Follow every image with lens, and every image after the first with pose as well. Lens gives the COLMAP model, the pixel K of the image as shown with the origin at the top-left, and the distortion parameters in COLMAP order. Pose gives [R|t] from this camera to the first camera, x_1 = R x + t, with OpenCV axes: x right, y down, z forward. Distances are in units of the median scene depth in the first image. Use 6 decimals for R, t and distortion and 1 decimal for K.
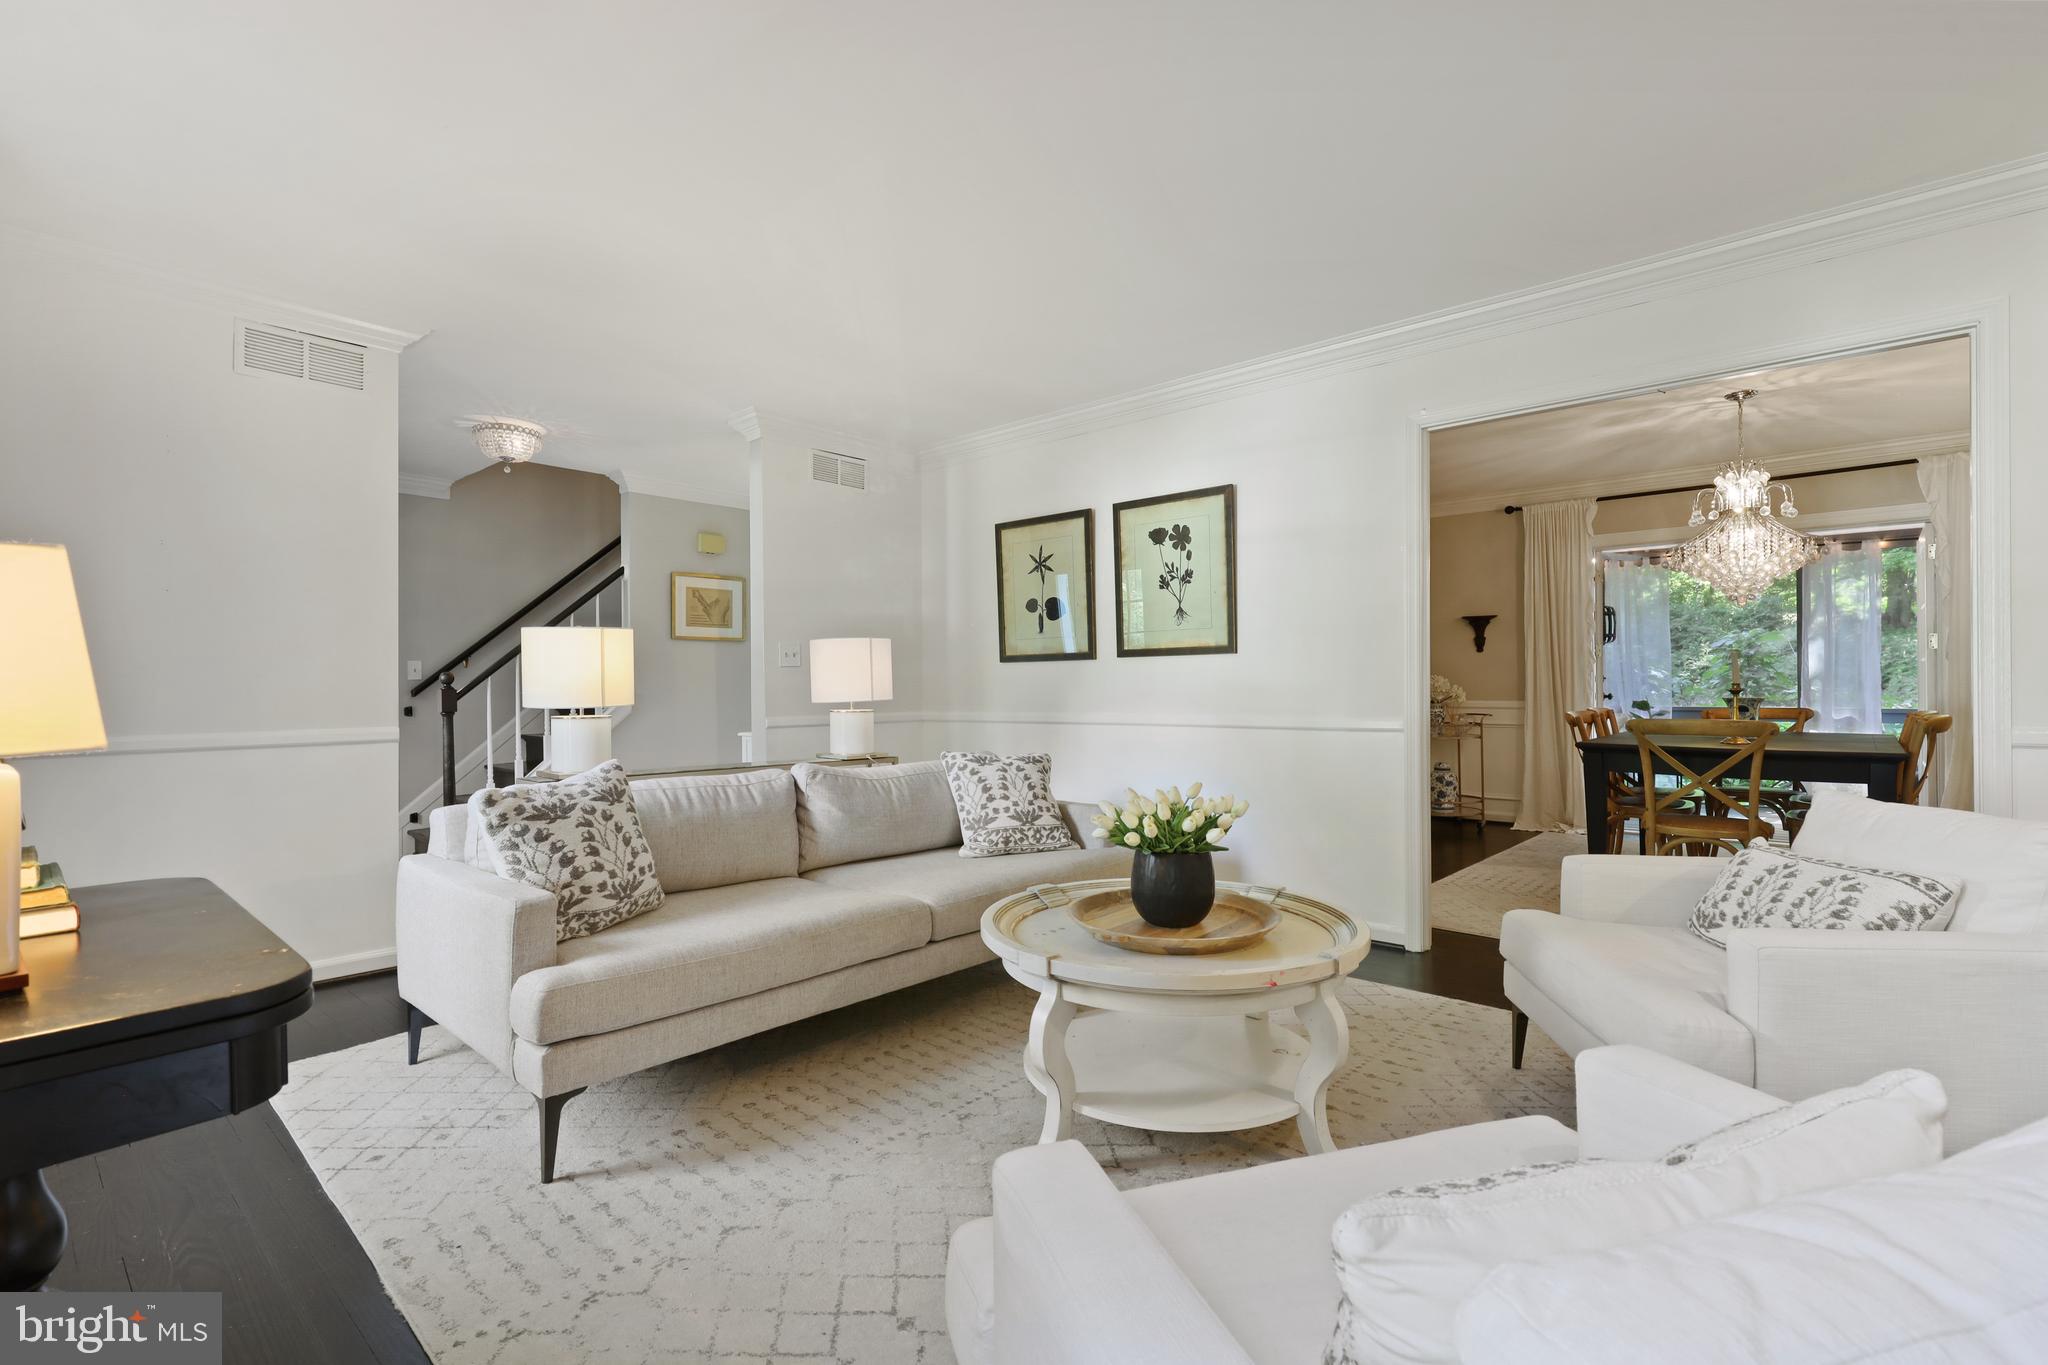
lens RADIAL K [[937.6, 0, 1033.5], [0, 937.6, 684.3], [0, 0, 1]] dist [-0.002201, 0.000015]
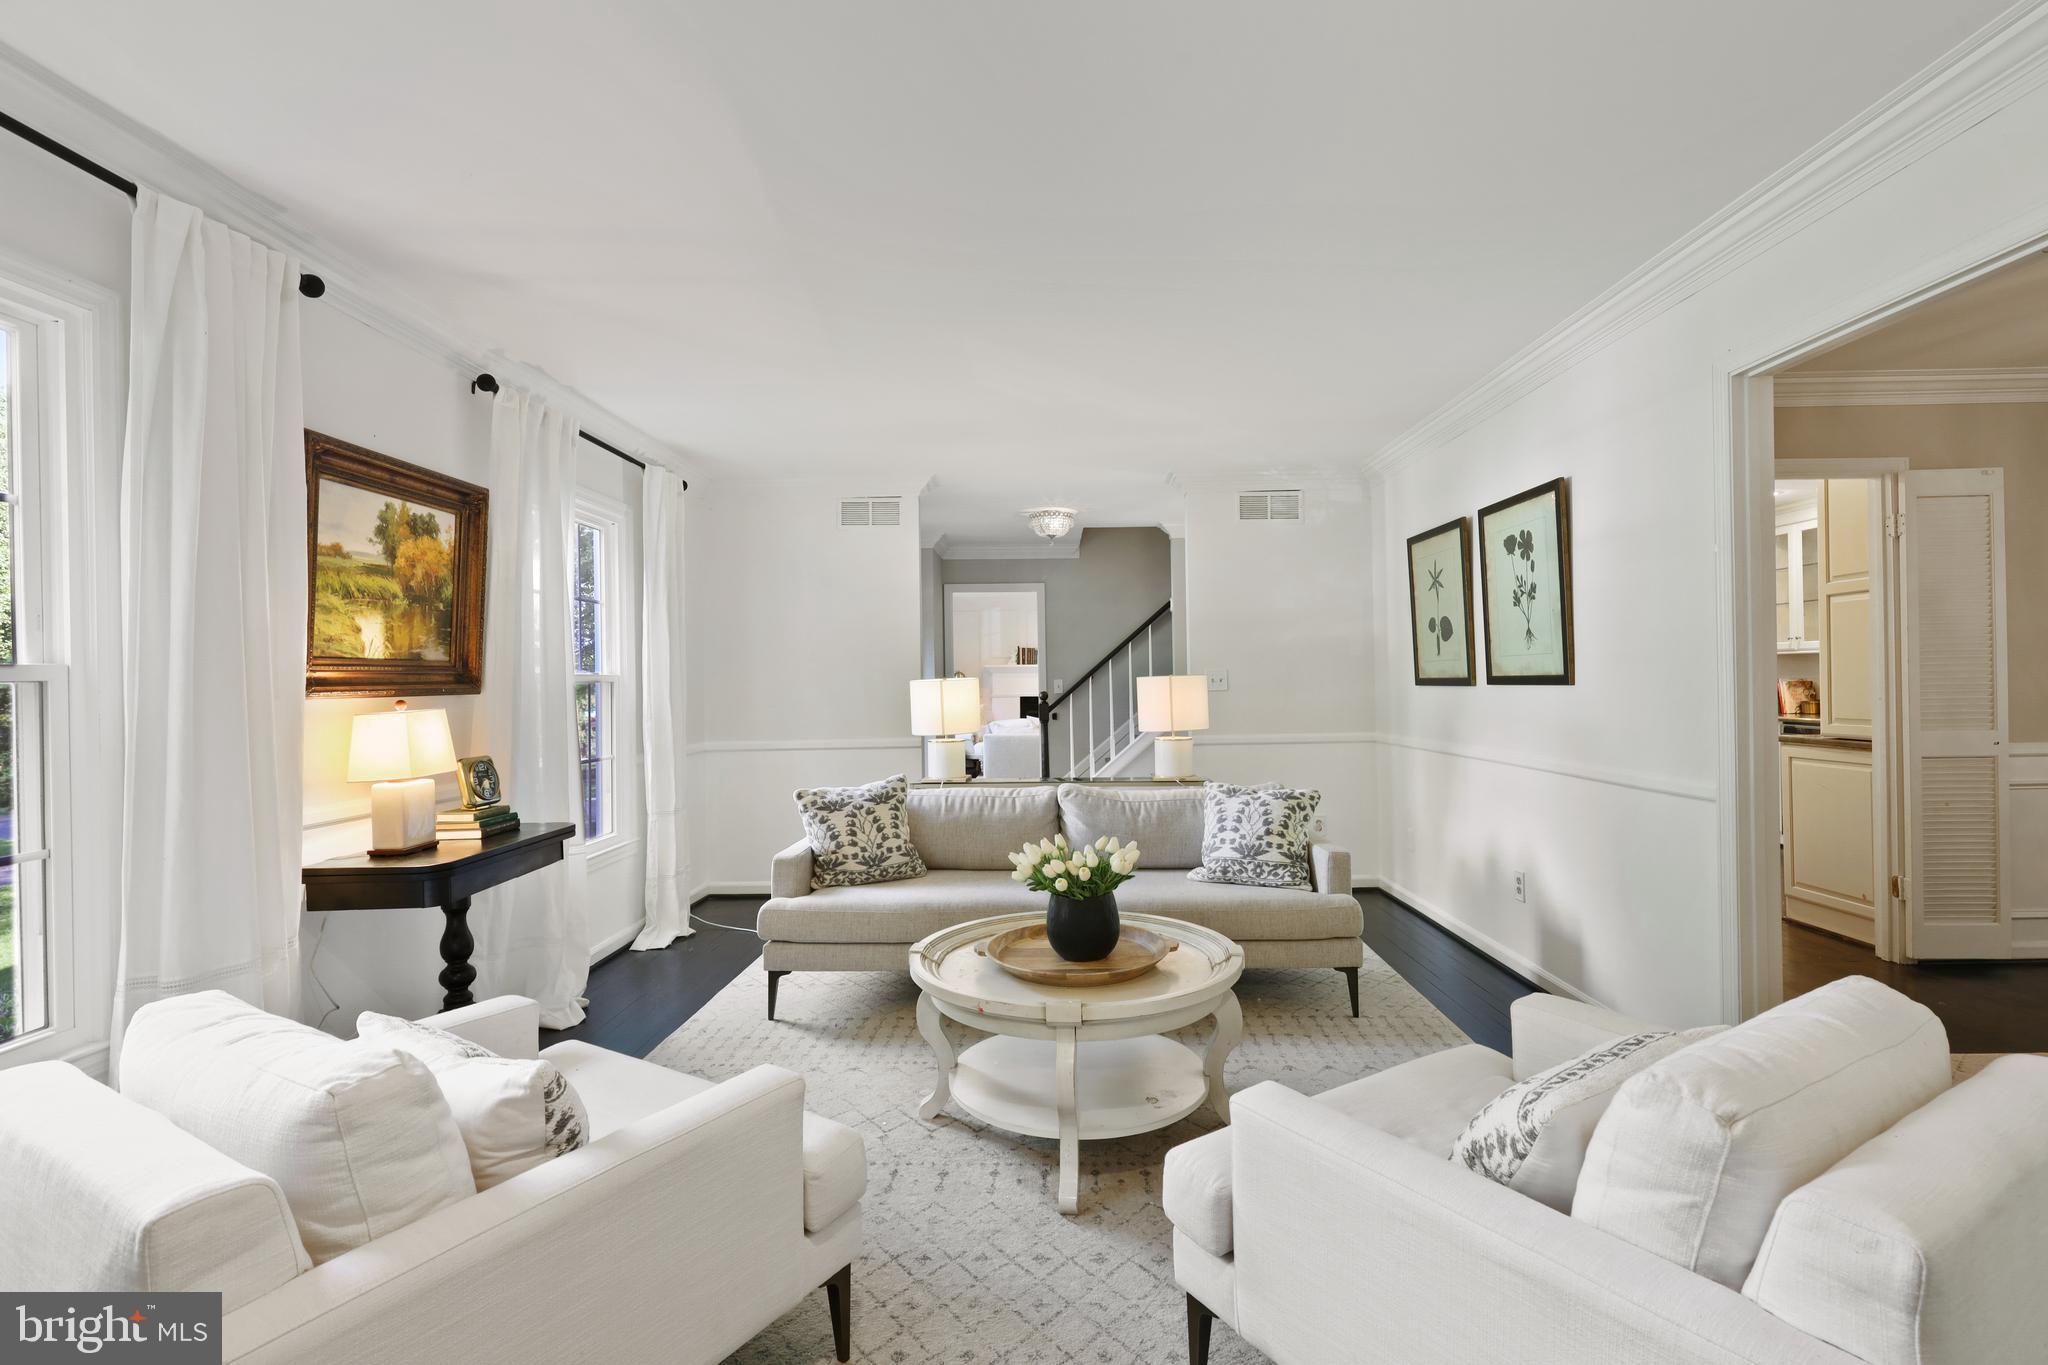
lens RADIAL K [[937.6, 0, 1026.6], [0, 937.6, 682.1], [0, 0, 1]] dist [-0.002201, 0.000015]
pose [[0.644948, -0.003730, -0.764218, 0.513150], [0.013870, 0.999881, 0.006825, -0.046090], [0.764101, -0.015001, 0.644922, 0.114471]]
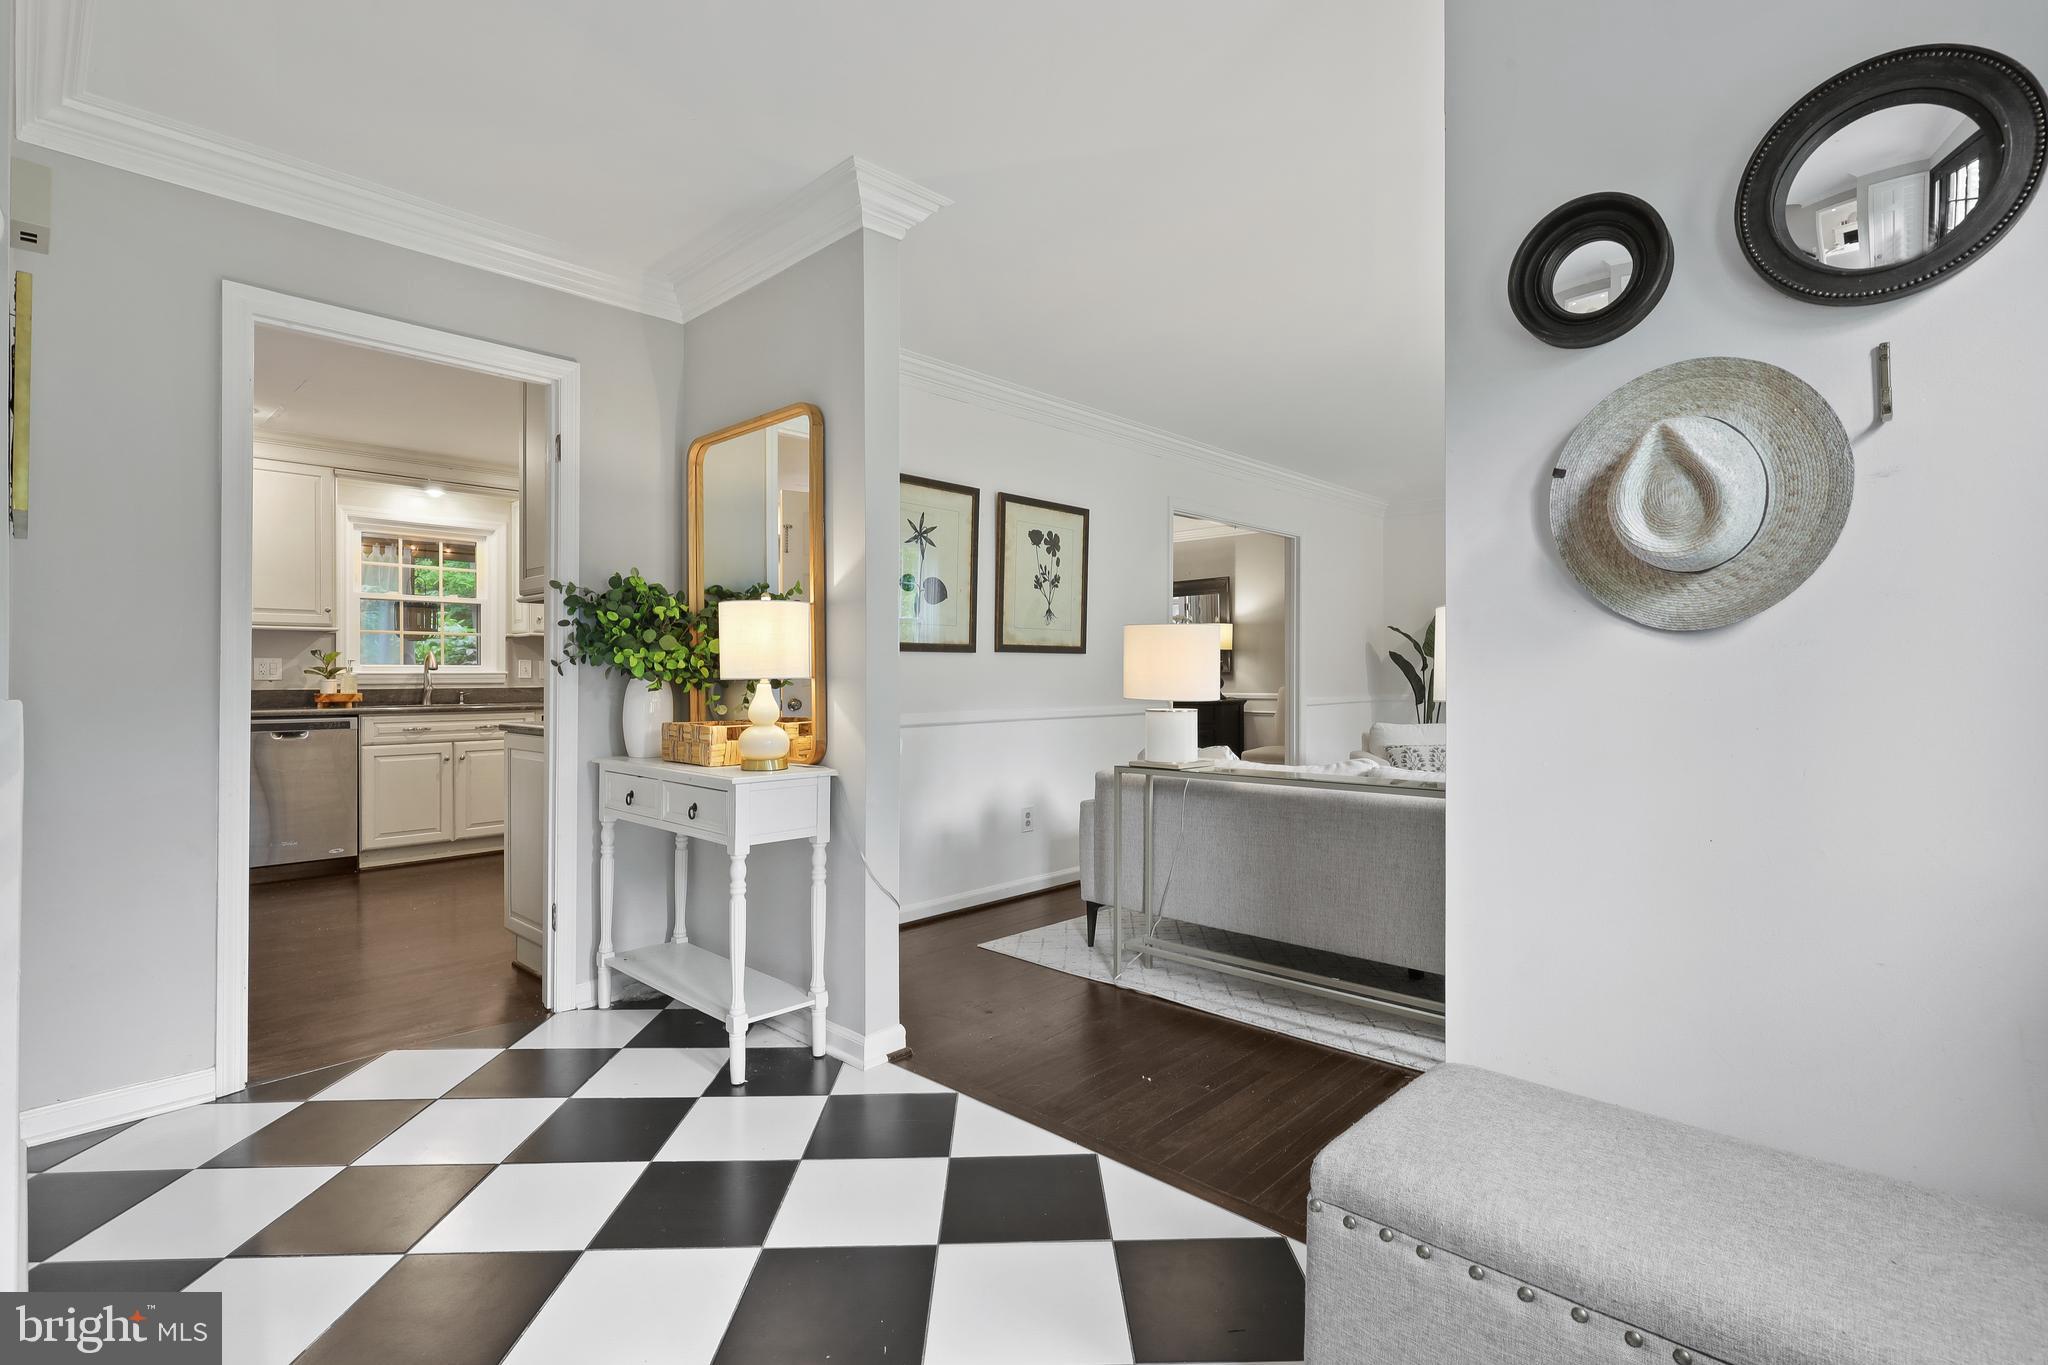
lens RADIAL K [[937.6, 0, 1029.7], [0, 937.6, 681.3], [0, 0, 1]] dist [-0.002201, 0.000015]
pose [[0.023120, 0.000945, 0.999732, -0.930035], [0.001407, 0.999999, -0.000978, 0.002590], [-0.999732, 0.001429, 0.023119, 1.008156]]
